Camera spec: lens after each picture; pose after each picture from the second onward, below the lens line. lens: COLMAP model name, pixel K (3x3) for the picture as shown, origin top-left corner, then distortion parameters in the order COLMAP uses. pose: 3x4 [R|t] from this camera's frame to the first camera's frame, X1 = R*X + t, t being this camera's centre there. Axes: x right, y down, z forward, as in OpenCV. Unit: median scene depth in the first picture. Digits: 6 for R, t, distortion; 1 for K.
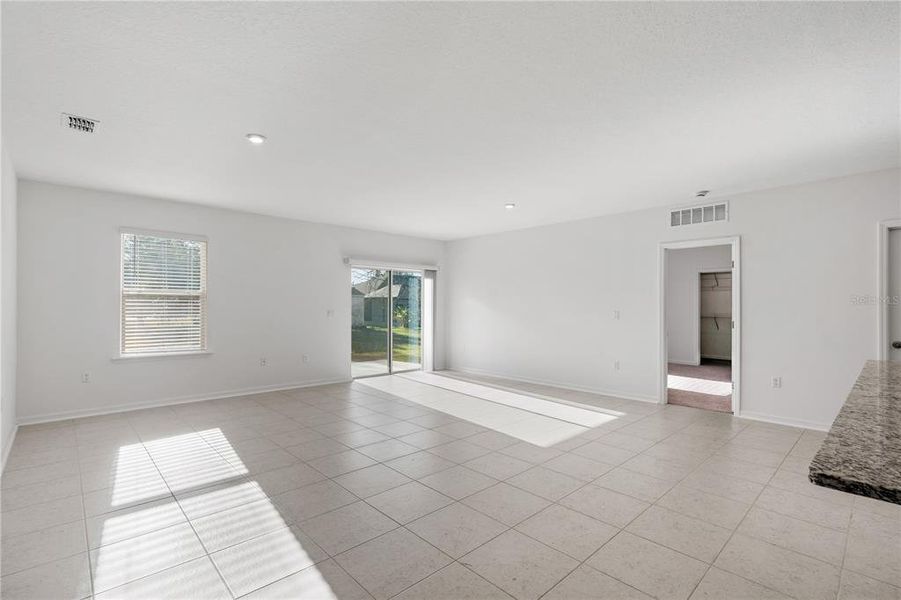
lens RADIAL K [[417.8, 0, 450.5], [0, 417.8, 300.0], [0, 0, 1]] dist [0.017946, -0.000176]
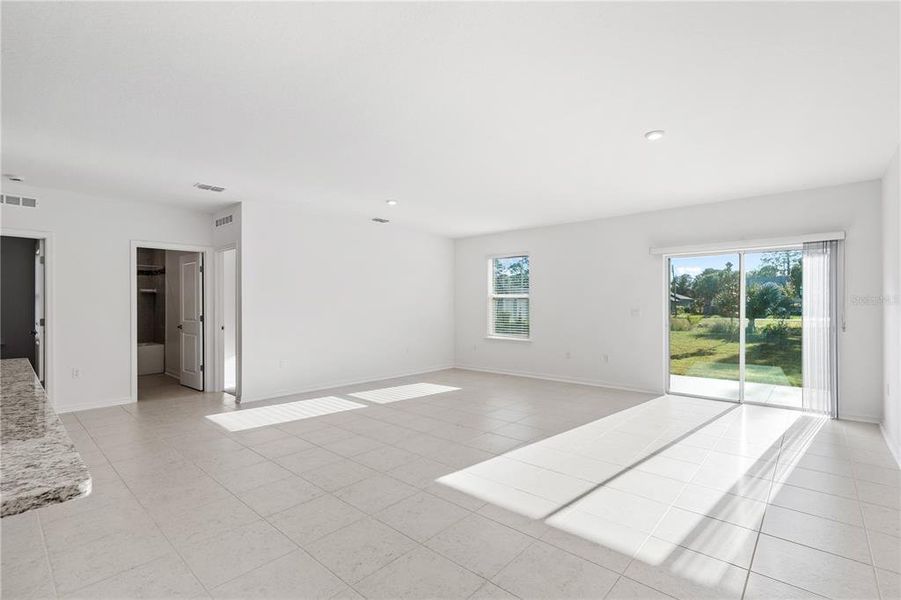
lens RADIAL K [[414.3, 0, 450.5], [0, 414.3, 300.0], [0, 0, 1]] dist [-0.034899, 0.018184]
pose [[0.078232, -0.017674, -0.996779, 0.698280], [0.015811, 0.999739, -0.016485, 0.016069], [0.996810, -0.014470, 0.078491, 0.668555]]
